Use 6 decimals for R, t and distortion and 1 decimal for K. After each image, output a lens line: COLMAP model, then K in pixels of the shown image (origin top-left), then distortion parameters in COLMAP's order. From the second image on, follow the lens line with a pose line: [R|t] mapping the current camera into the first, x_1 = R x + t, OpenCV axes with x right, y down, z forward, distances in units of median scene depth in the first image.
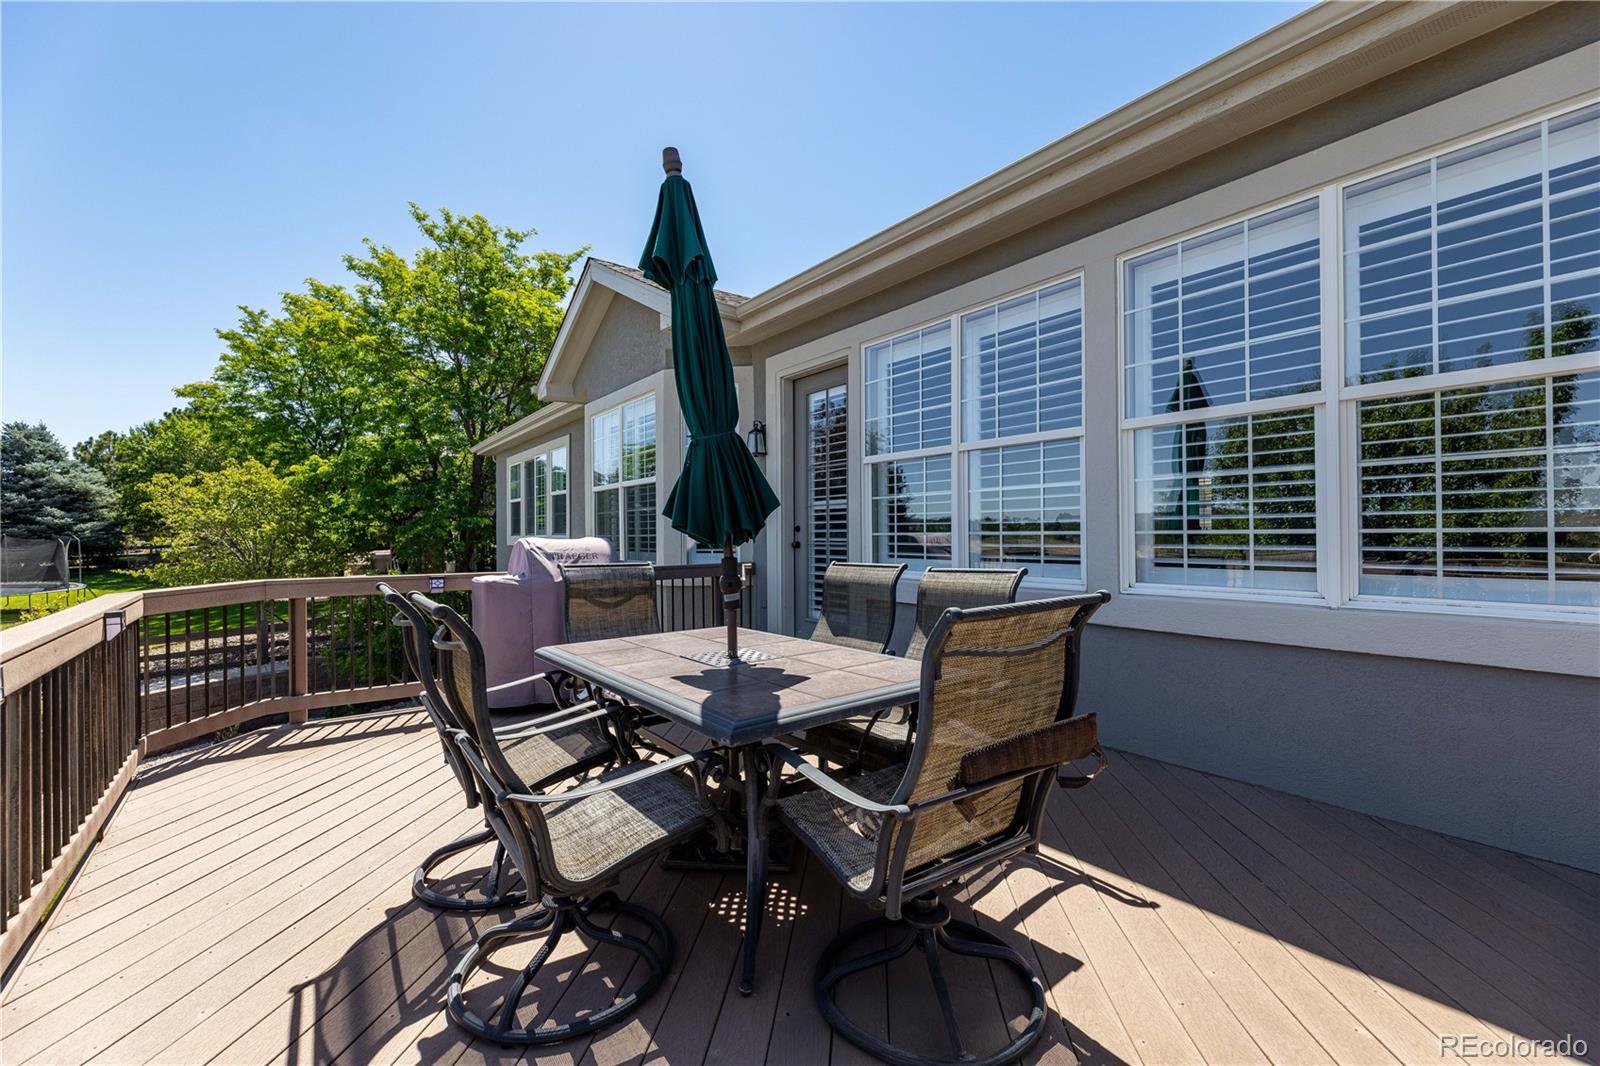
lens RADIAL K [[648.8, 0, 837.0], [0, 648.8, 545.4], [0, 0, 1]] dist [-0.020862, 0.000155]
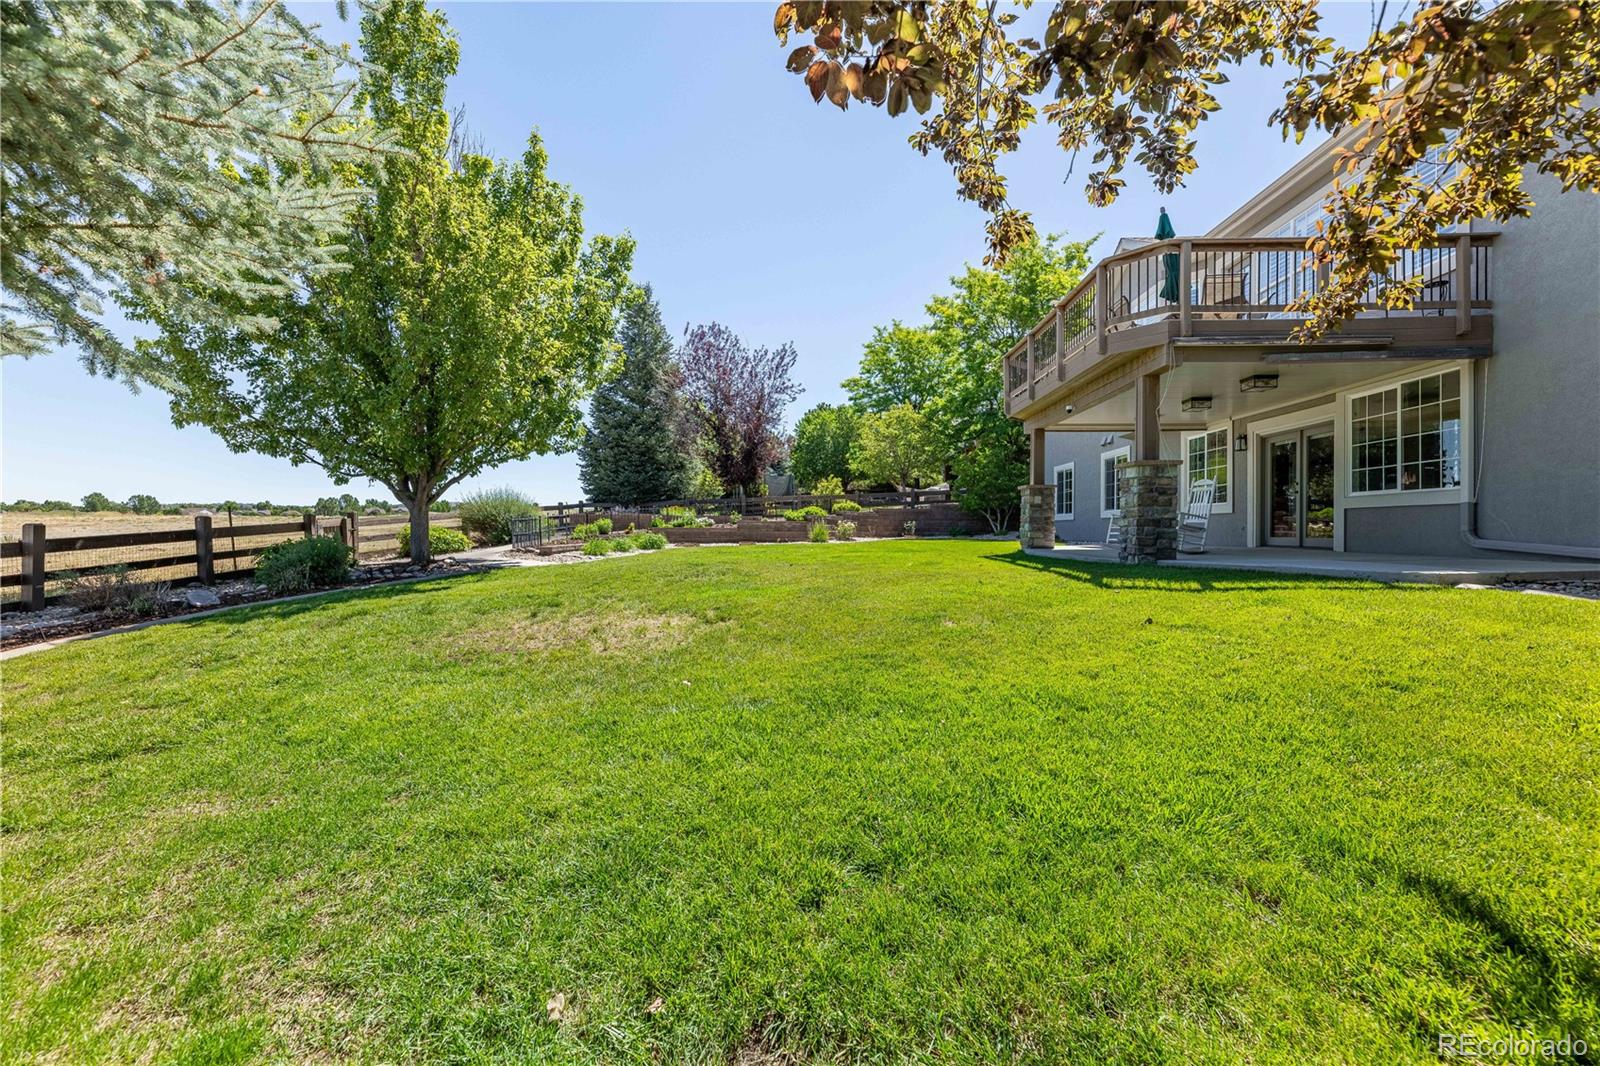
lens RADIAL K [[648.8, 0, 858.9], [0, 648.8, 536.3], [0, 0, 1]] dist [-0.020862, 0.000155]
pose [[0.778070, 0.011914, -0.628064, 0.123403], [-0.002387, 0.999869, 0.016010, 0.211829], [0.628173, -0.010958, 0.777997, -0.507107]]
